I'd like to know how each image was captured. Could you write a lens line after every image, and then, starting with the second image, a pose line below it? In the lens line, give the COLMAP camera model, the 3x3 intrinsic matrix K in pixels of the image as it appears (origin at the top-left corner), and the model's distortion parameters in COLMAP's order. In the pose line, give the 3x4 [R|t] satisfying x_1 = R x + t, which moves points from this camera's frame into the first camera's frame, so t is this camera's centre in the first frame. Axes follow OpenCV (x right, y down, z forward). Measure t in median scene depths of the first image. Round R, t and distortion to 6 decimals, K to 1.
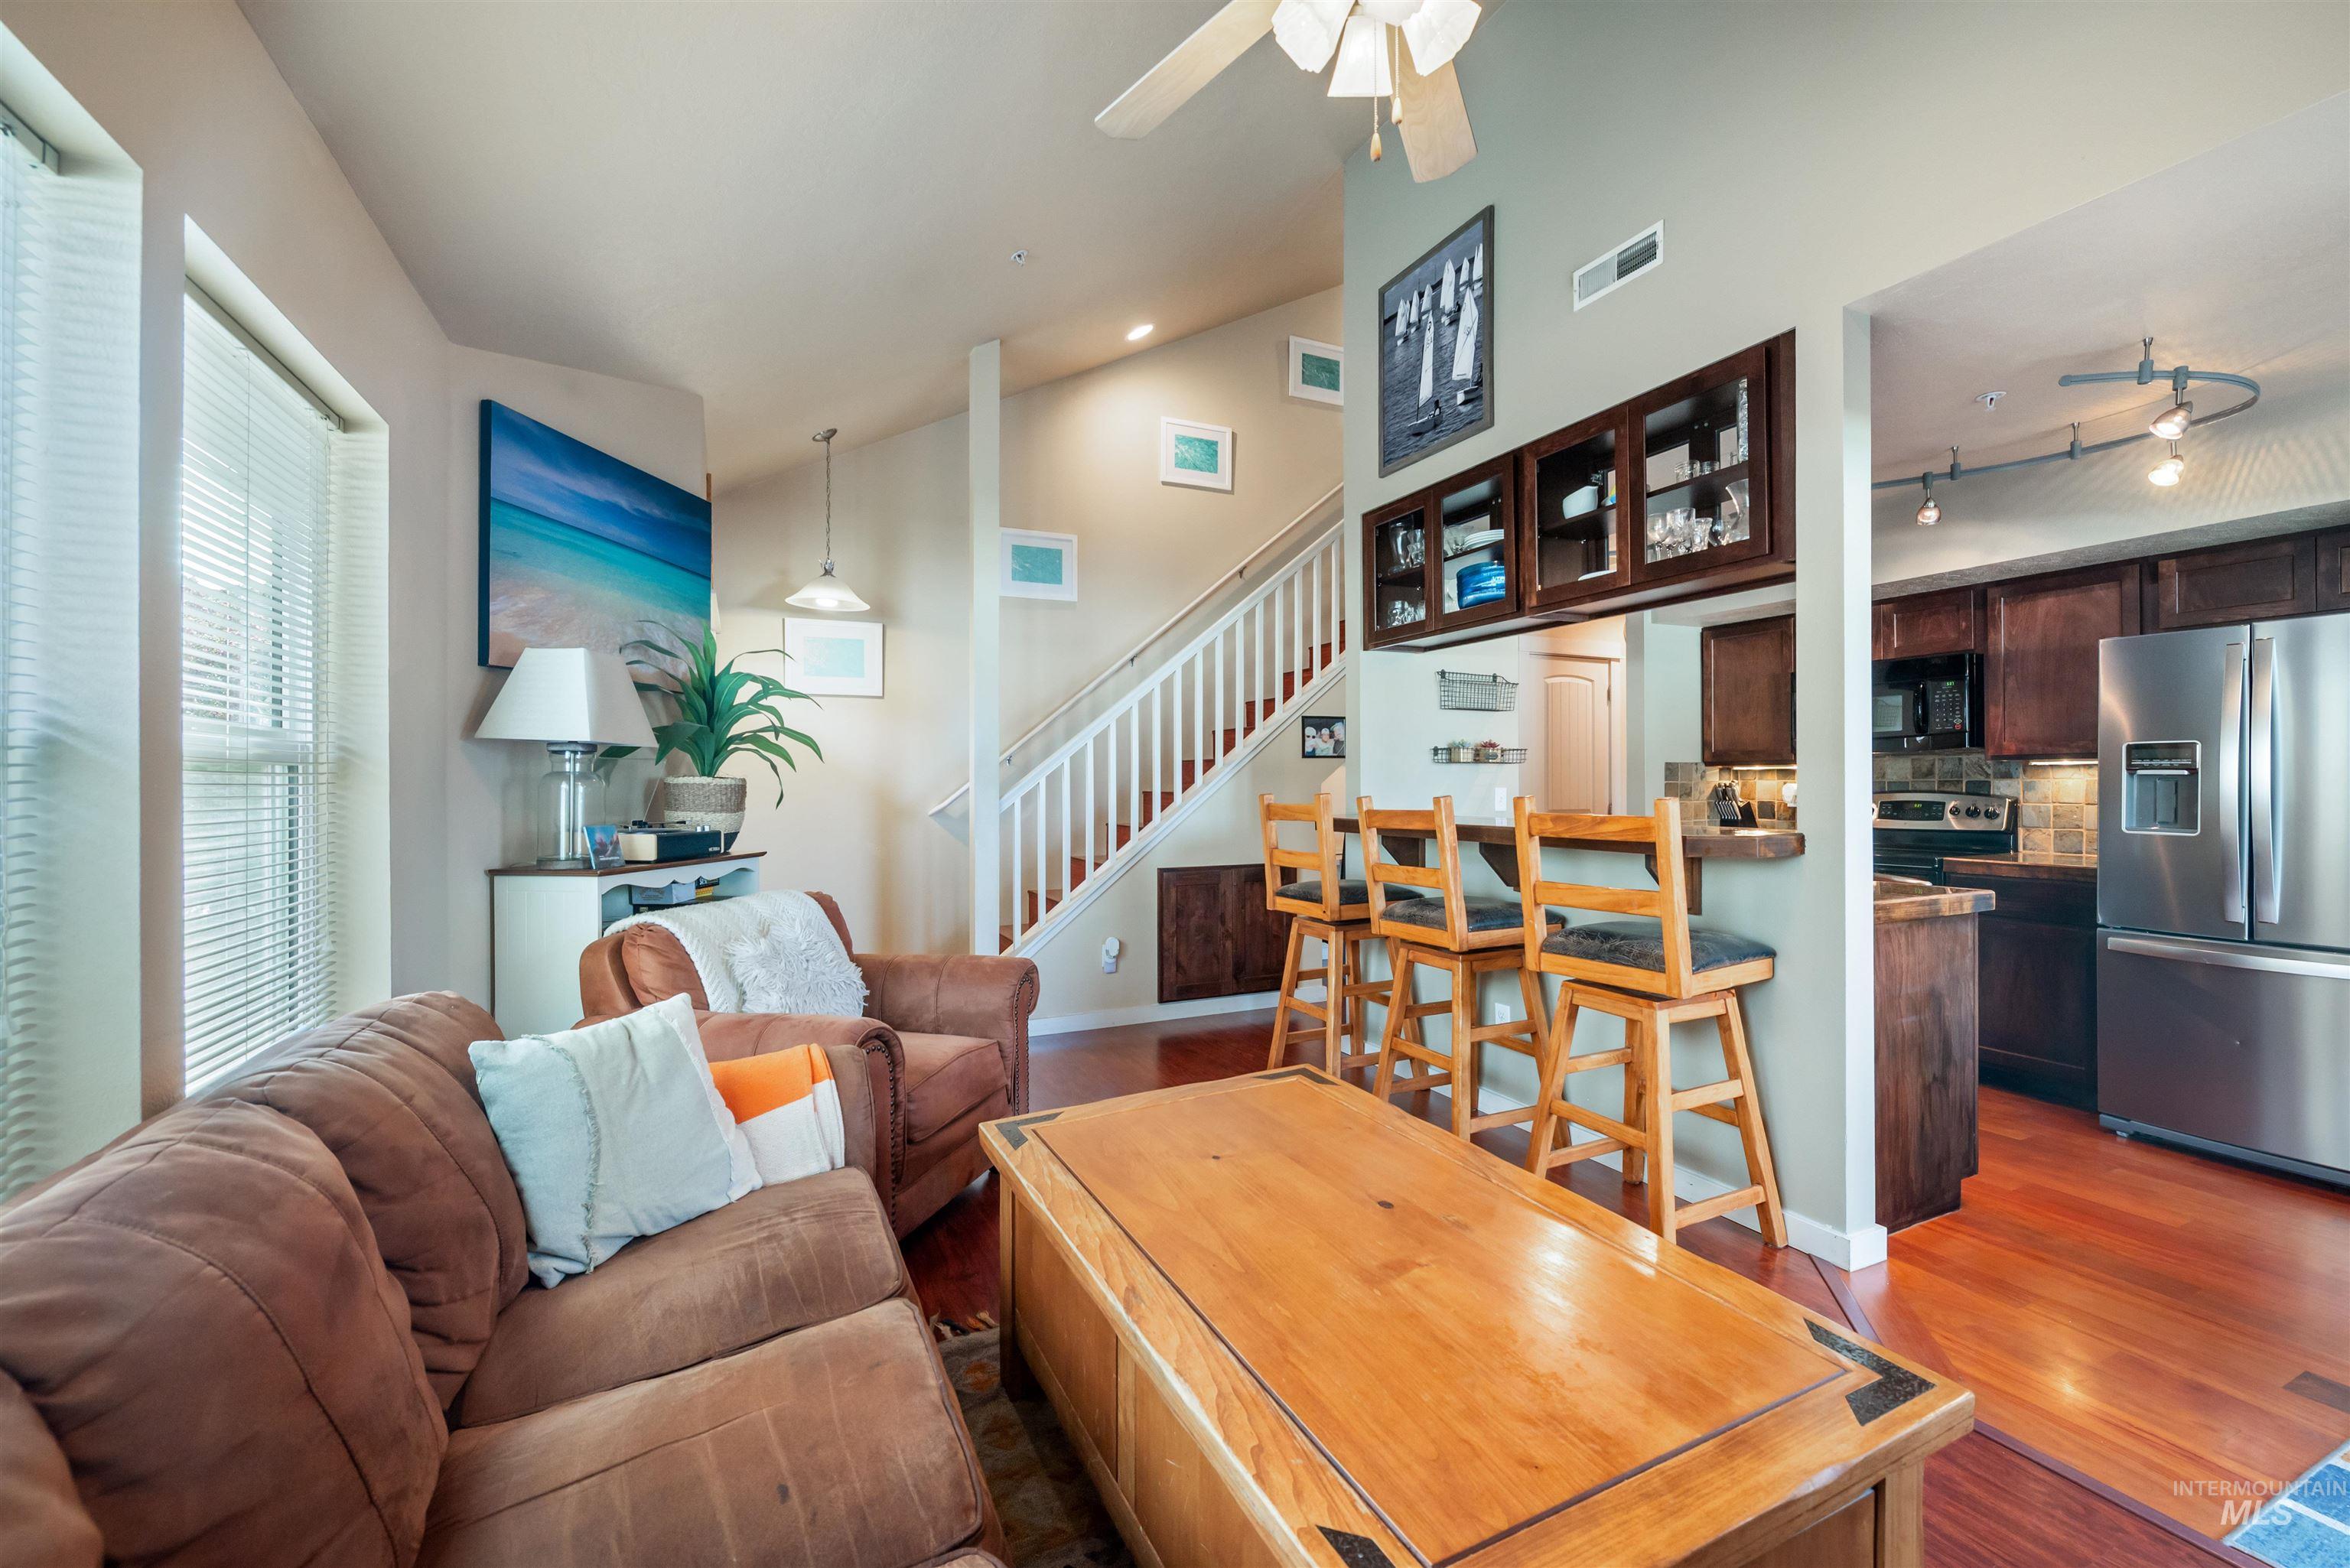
lens RADIAL K [[948.7, 0, 1173.1], [0, 948.7, 783.1], [0, 0, 1]] dist [-0.004031, -0.000372]
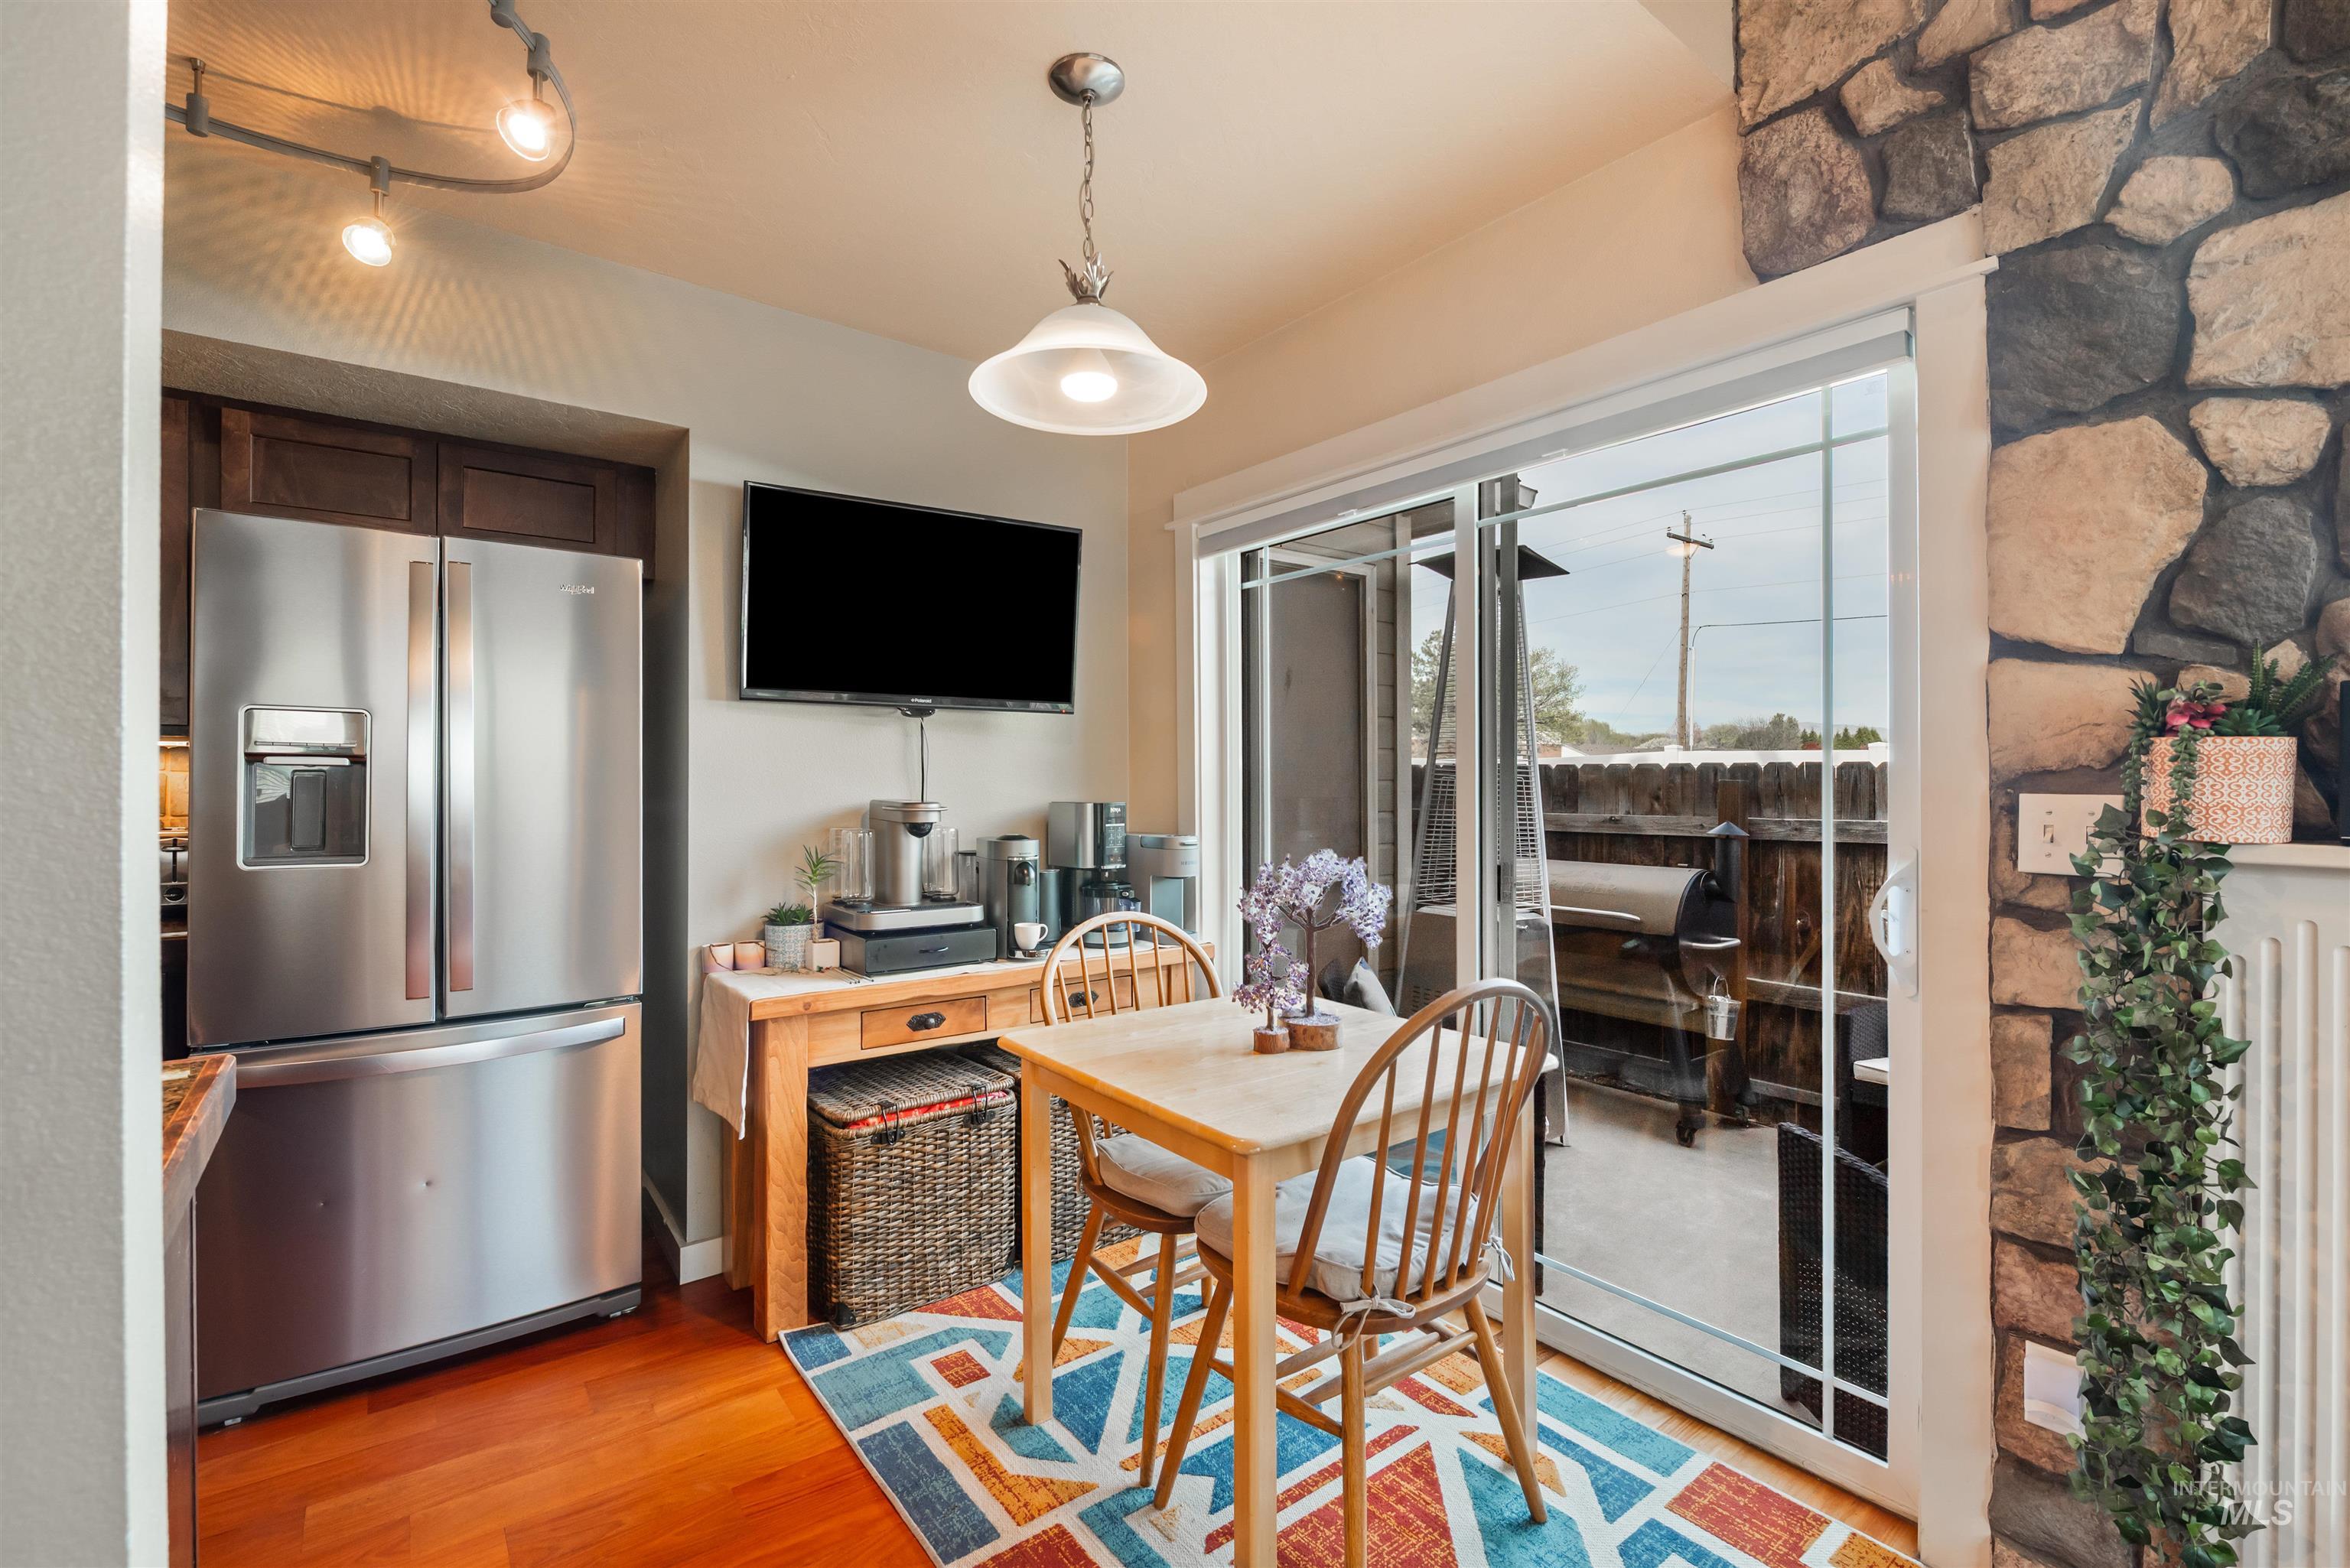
lens RADIAL K [[1019.7, 0, 1174.7], [0, 1019.7, 777.0], [0, 0, 1]] dist [-0.007945, -0.000219]
pose [[-0.219906, 0.004512, 0.975511, 0.272611], [-0.000529, 0.999989, -0.004744, 0.000927], [-0.975521, -0.001559, -0.219901, 0.519351]]
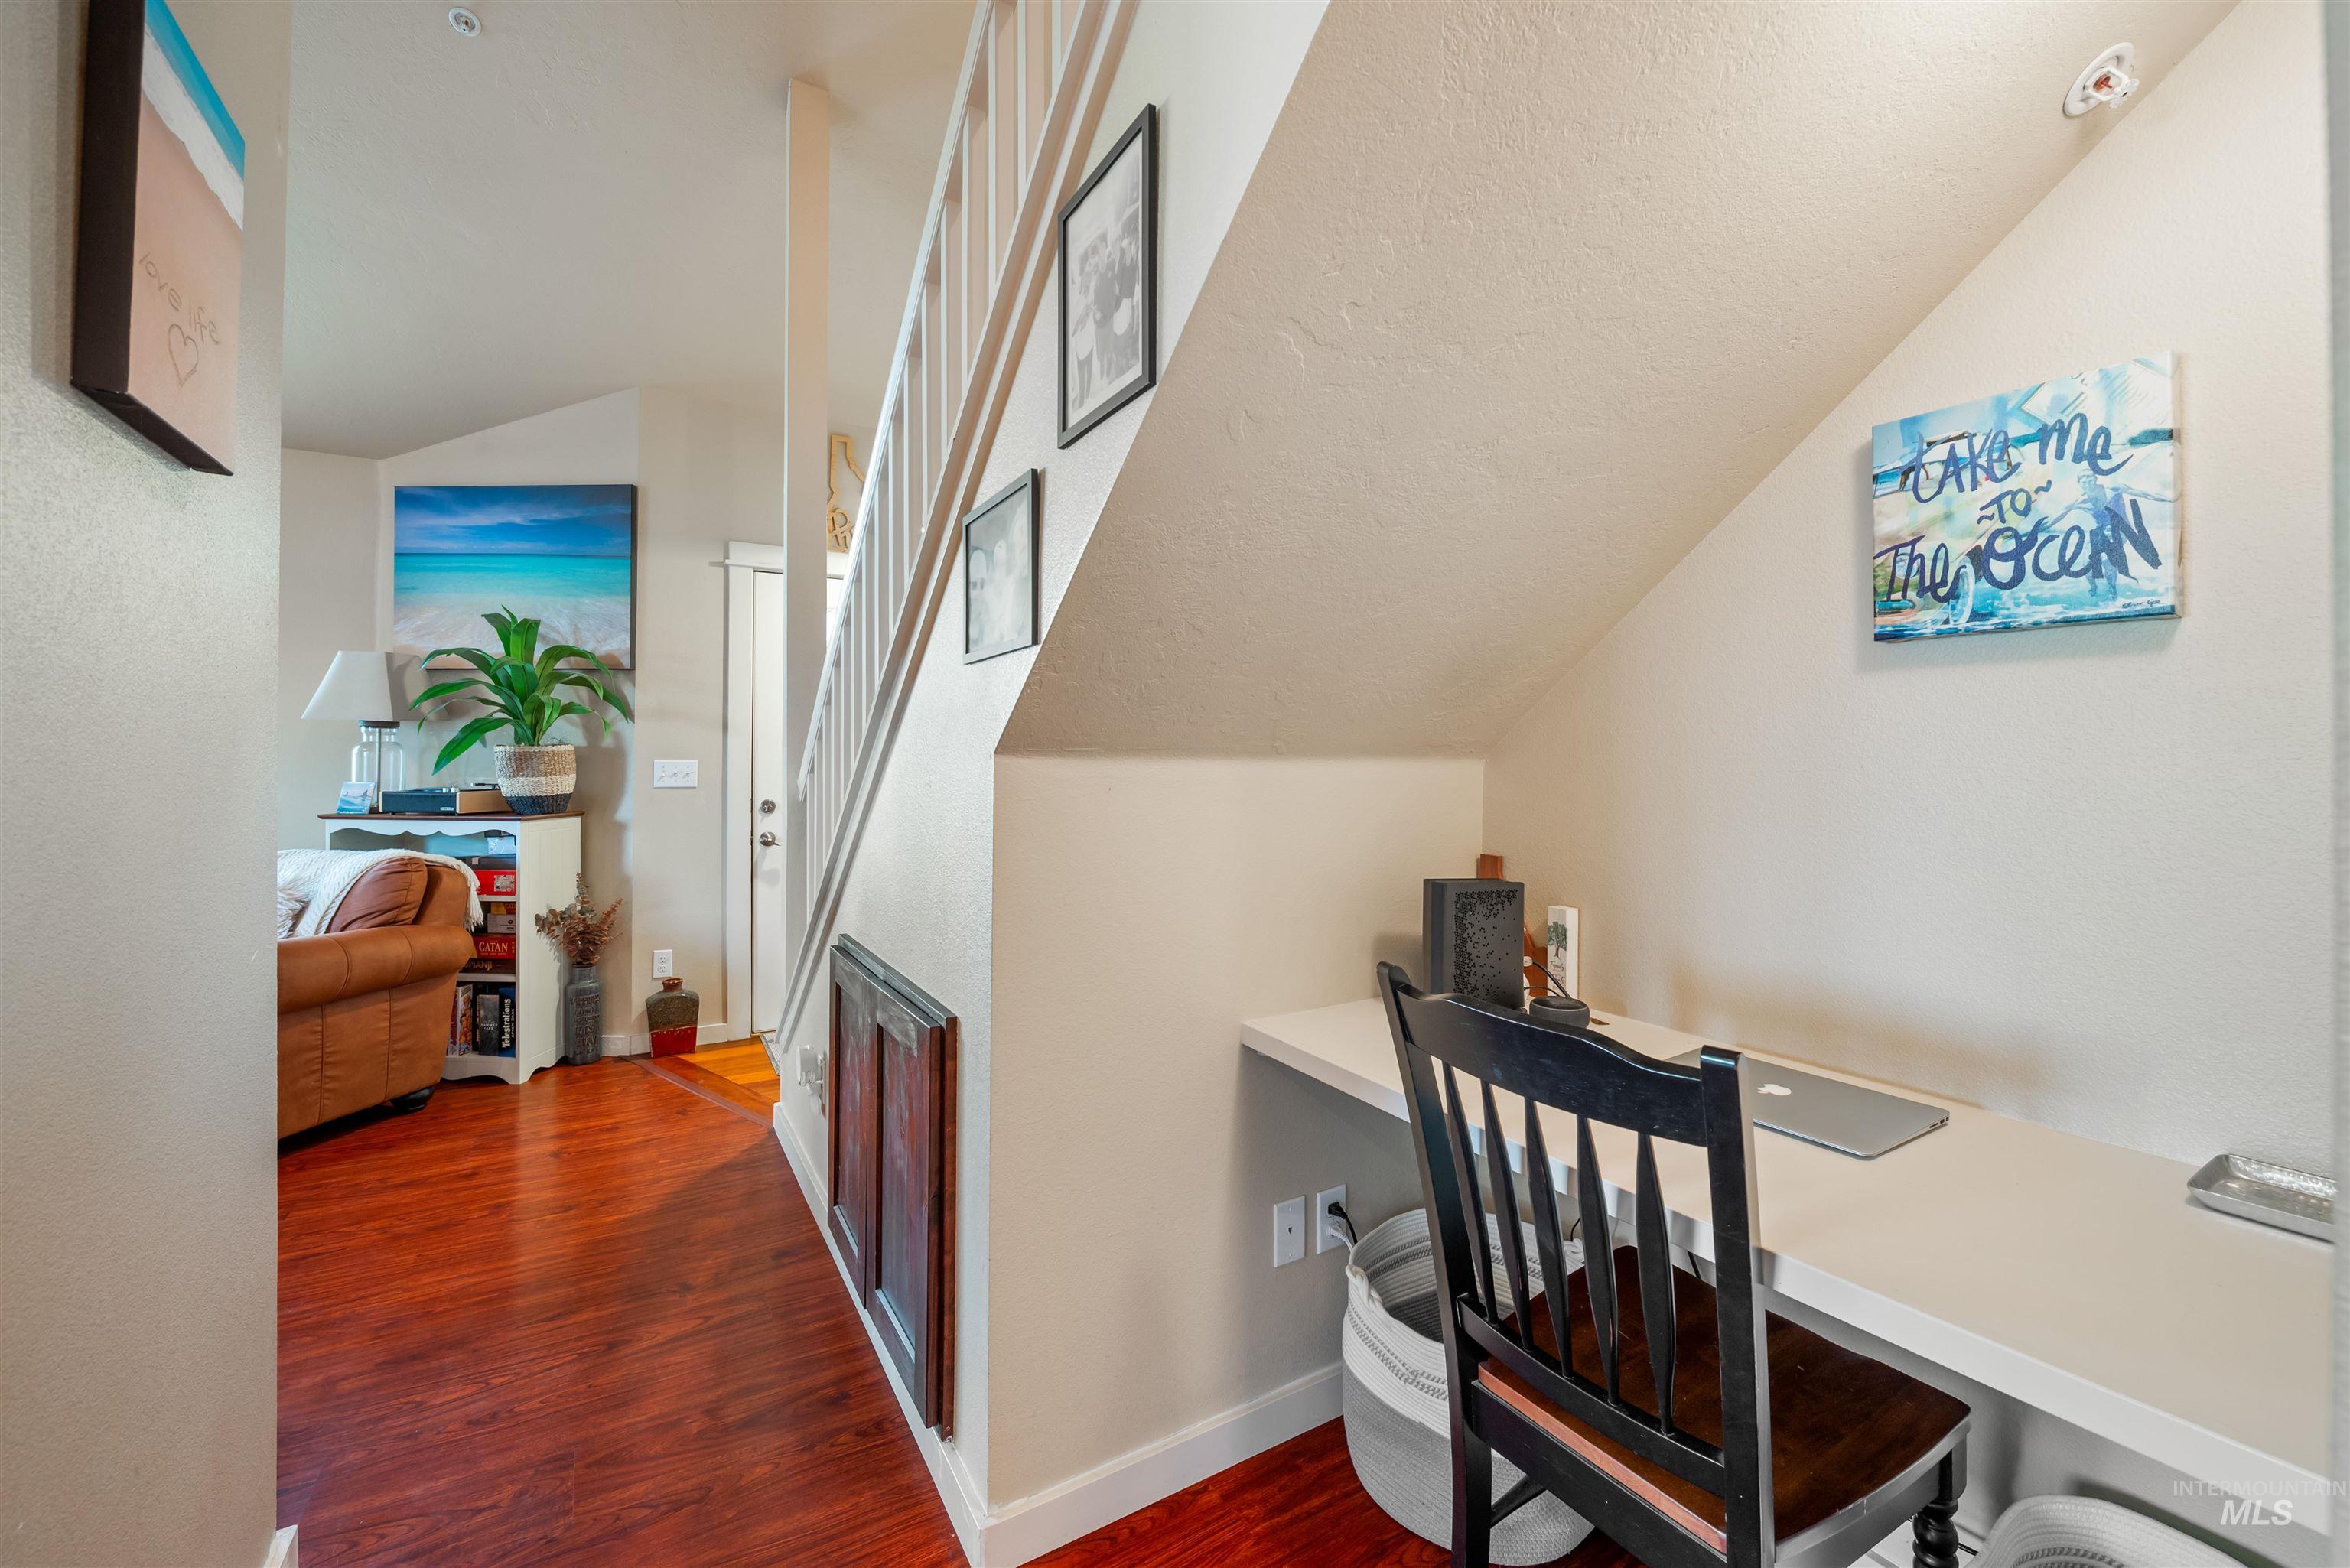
lens RADIAL K [[942.4, 0, 1168.7], [0, 942.4, 743.9], [0, 0, 1]] dist [-0.003337, -0.000430]
pose [[0.106555, -0.008035, -0.994274, 0.608282], [-0.002060, 0.999963, -0.008301, 0.000376], [0.994305, 0.002933, 0.106535, 1.464014]]
